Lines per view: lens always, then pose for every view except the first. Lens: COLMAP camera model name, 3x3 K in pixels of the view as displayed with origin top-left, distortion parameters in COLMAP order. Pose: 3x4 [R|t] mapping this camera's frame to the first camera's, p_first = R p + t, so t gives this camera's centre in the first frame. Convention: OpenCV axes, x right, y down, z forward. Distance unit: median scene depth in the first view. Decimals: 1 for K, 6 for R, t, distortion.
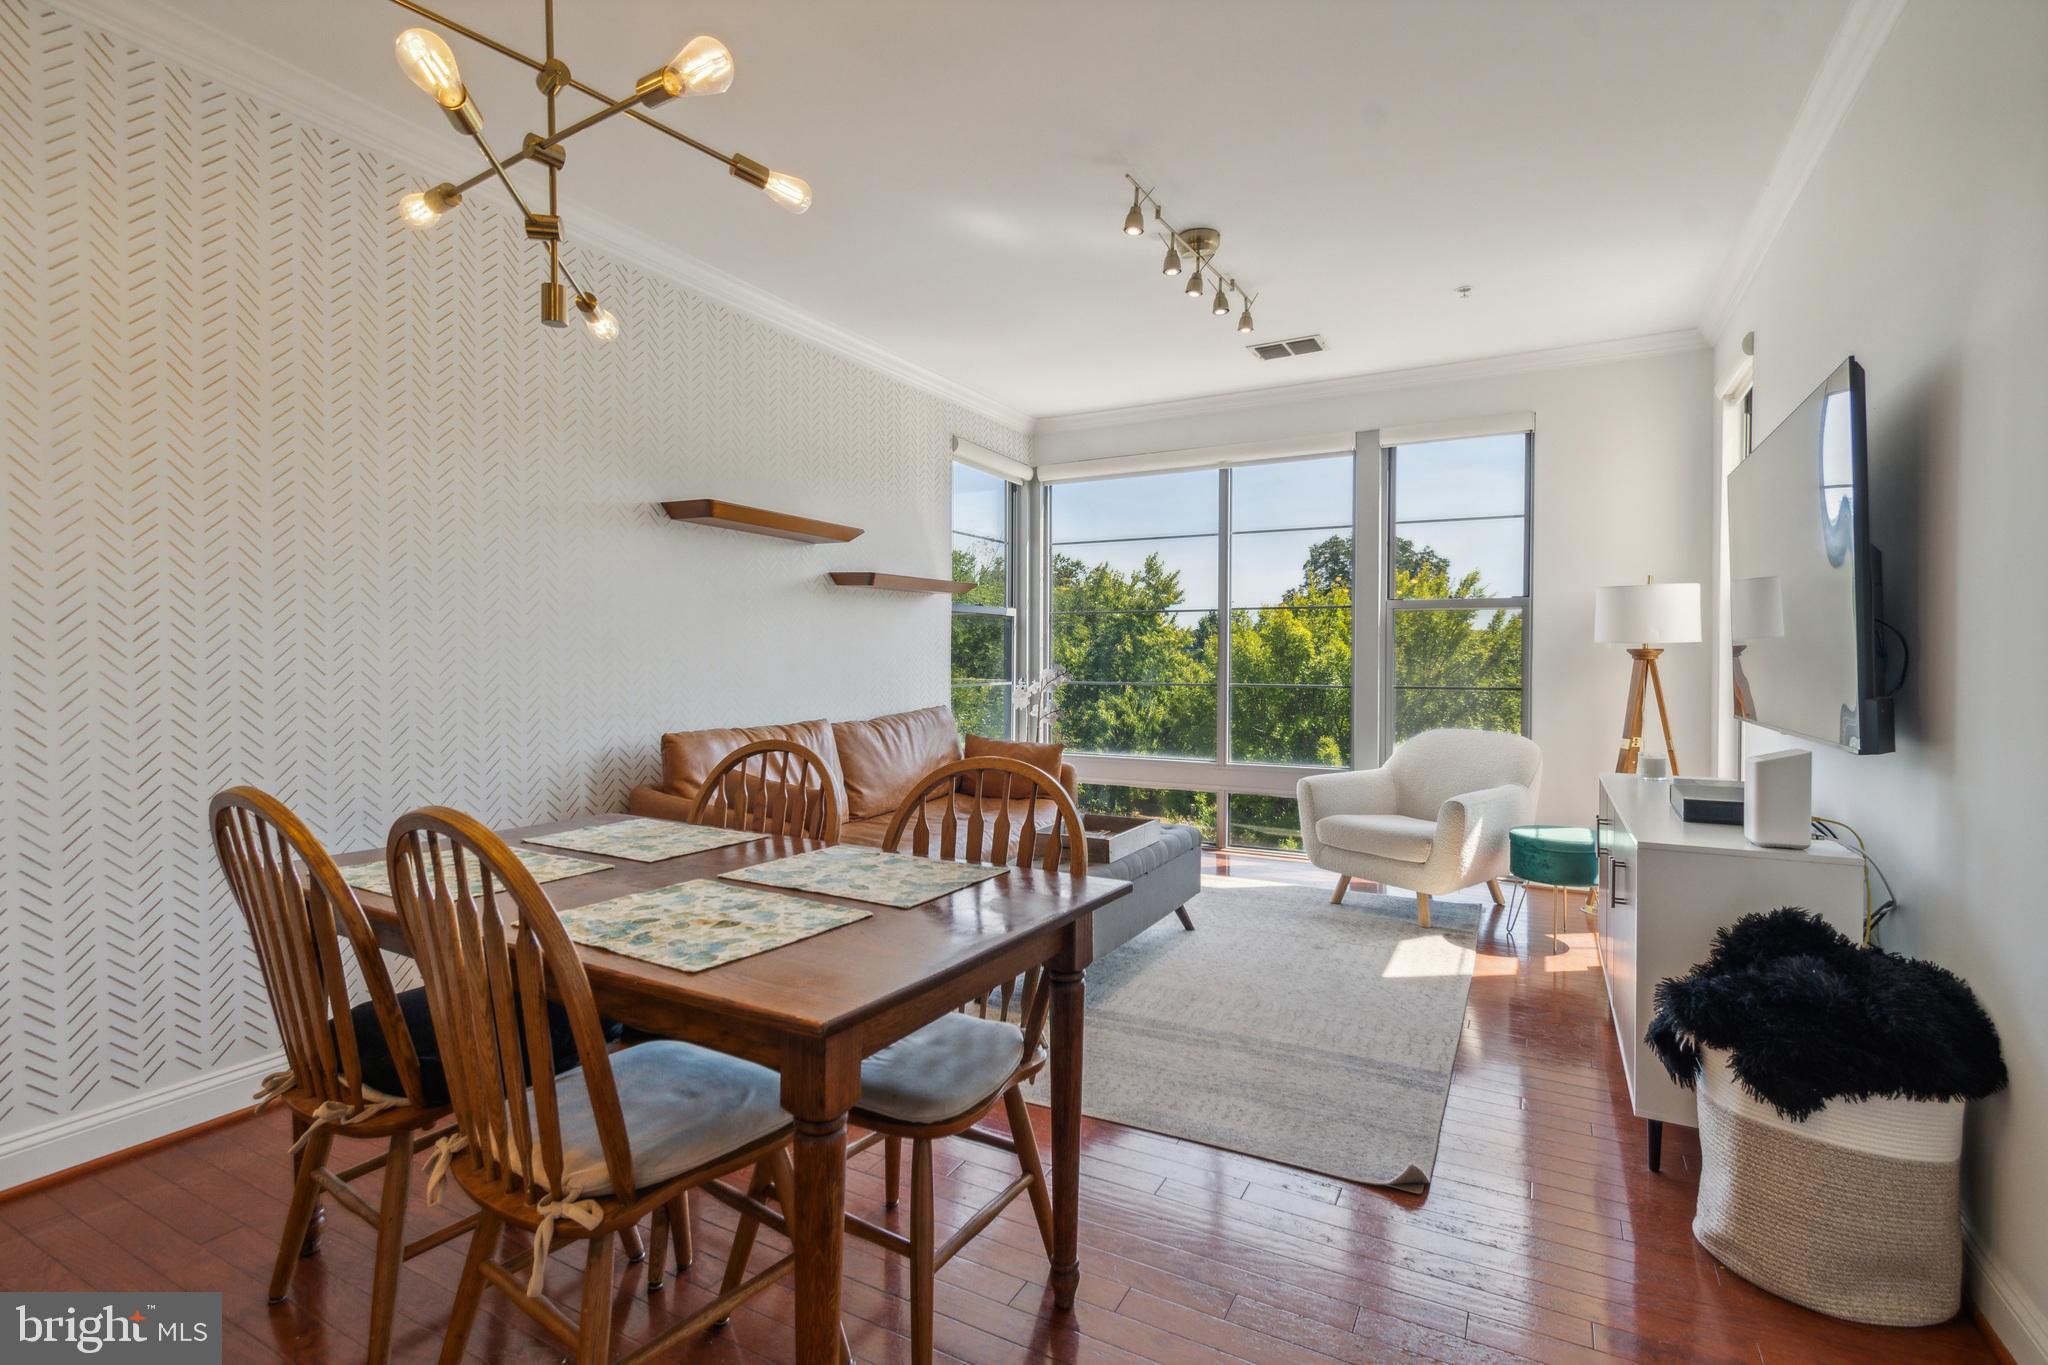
lens RADIAL K [[933.7, 0, 1024.5], [0, 933.7, 677.8], [0, 0, 1]] dist [-0.000421, -0.000206]
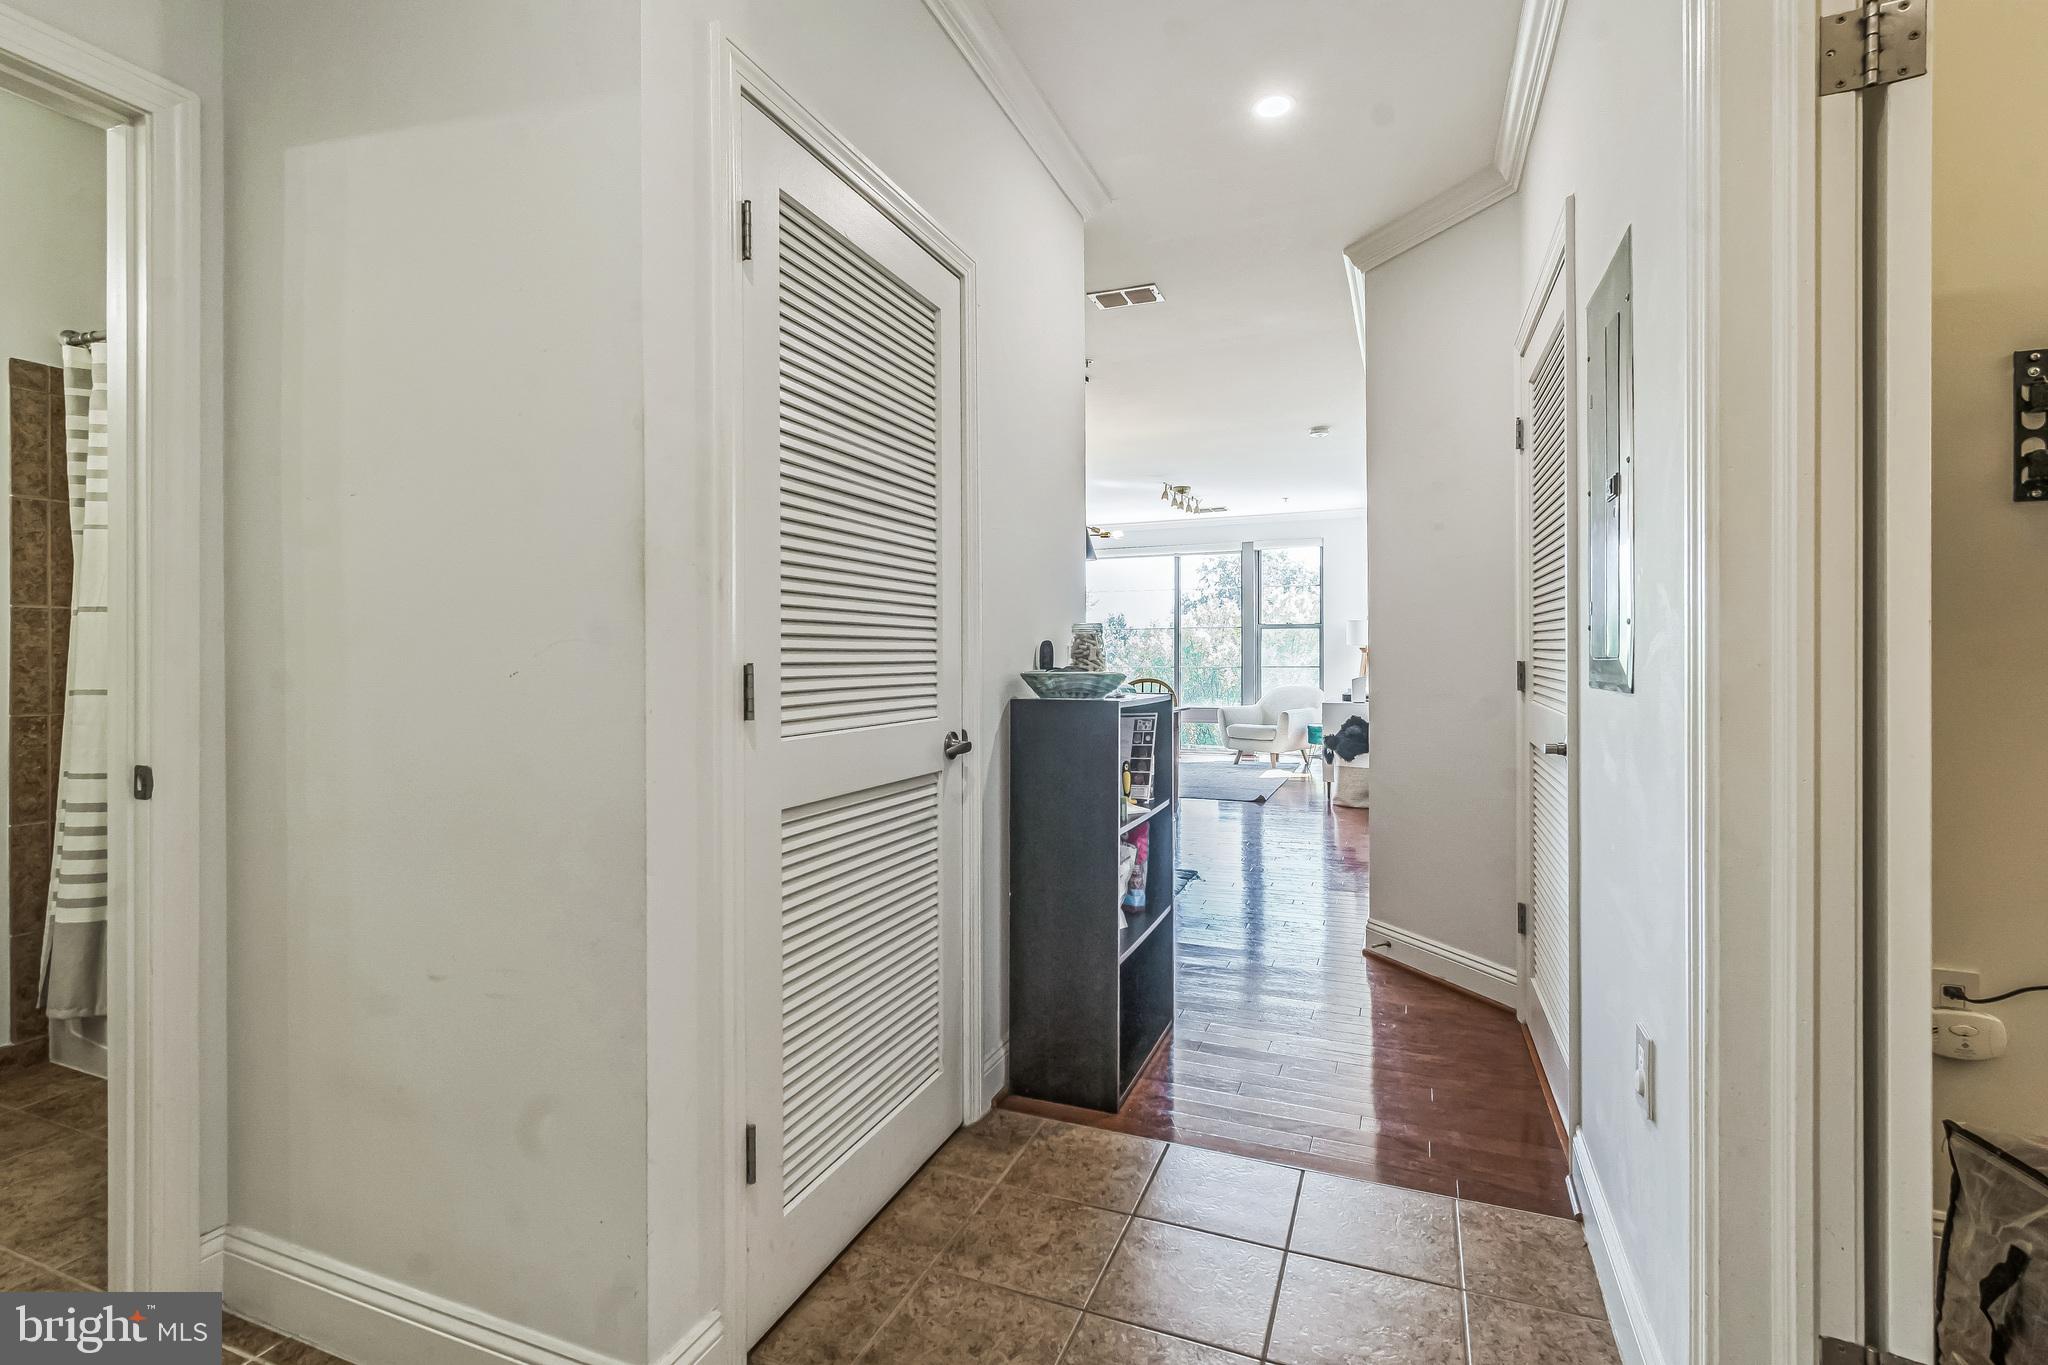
lens RADIAL K [[933.7, 0, 1020.5], [0, 933.7, 665.7], [0, 0, 1]] dist [-0.000421, -0.000206]
pose [[0.994194, -0.007944, 0.107308, -0.499418], [0.009382, 0.999873, -0.012898, 0.041712], [-0.107192, 0.013829, 0.994142, -1.397977]]
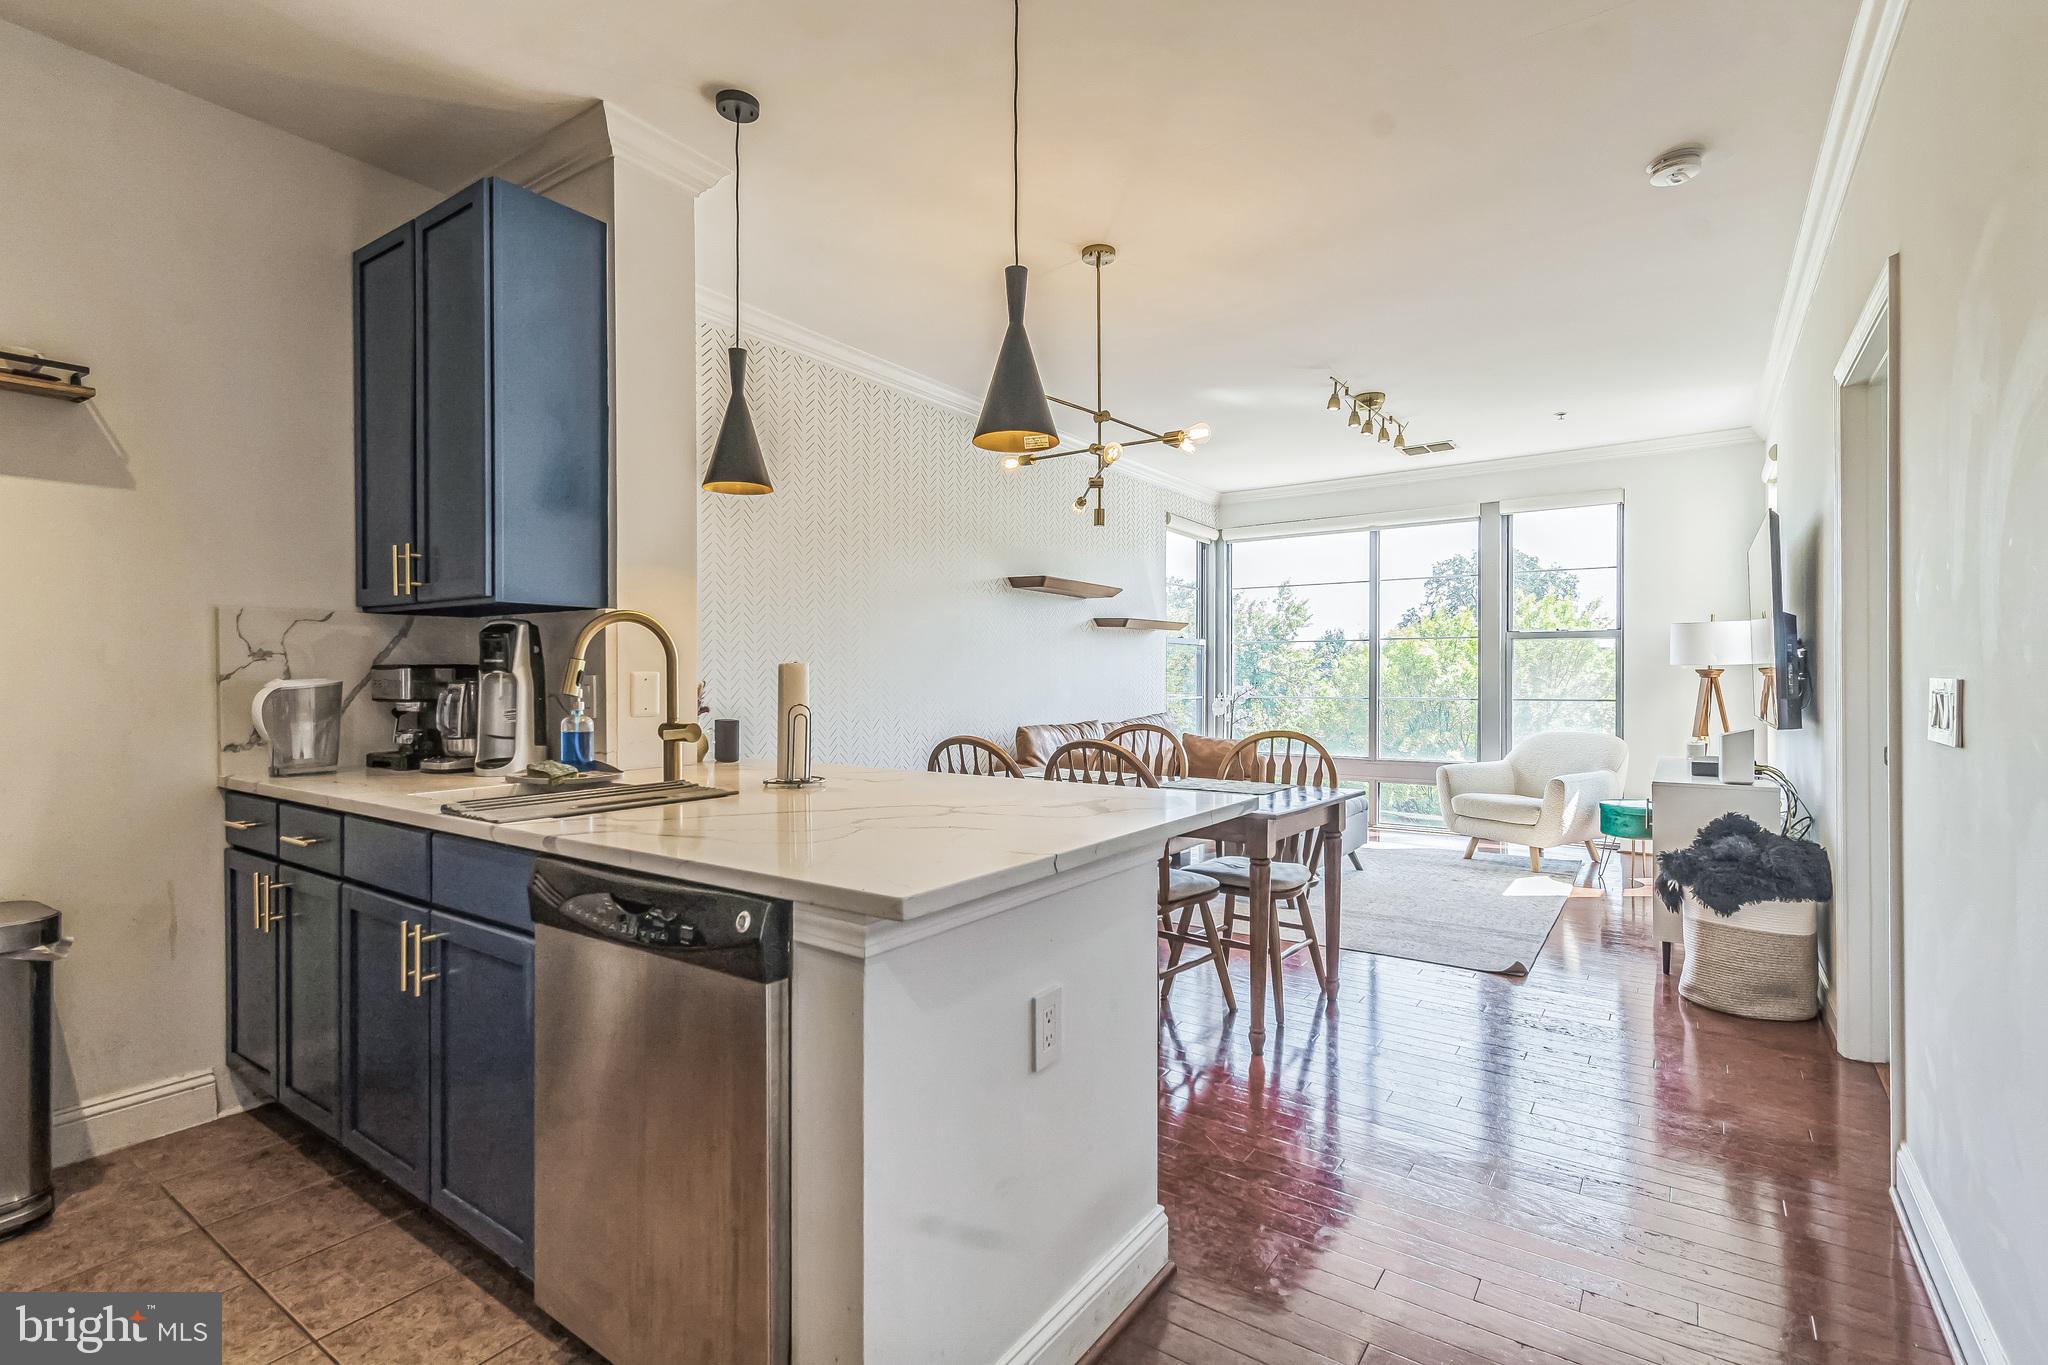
lens RADIAL K [[933.7, 0, 1023.9], [0, 933.7, 684.5], [0, 0, 1]] dist [-0.000421, -0.000206]
pose [[0.993479, -0.001845, -0.114004, -0.184151], [0.000191, 0.999895, -0.014520, 0.011628], [0.114019, 0.014403, 0.993374, -0.514989]]
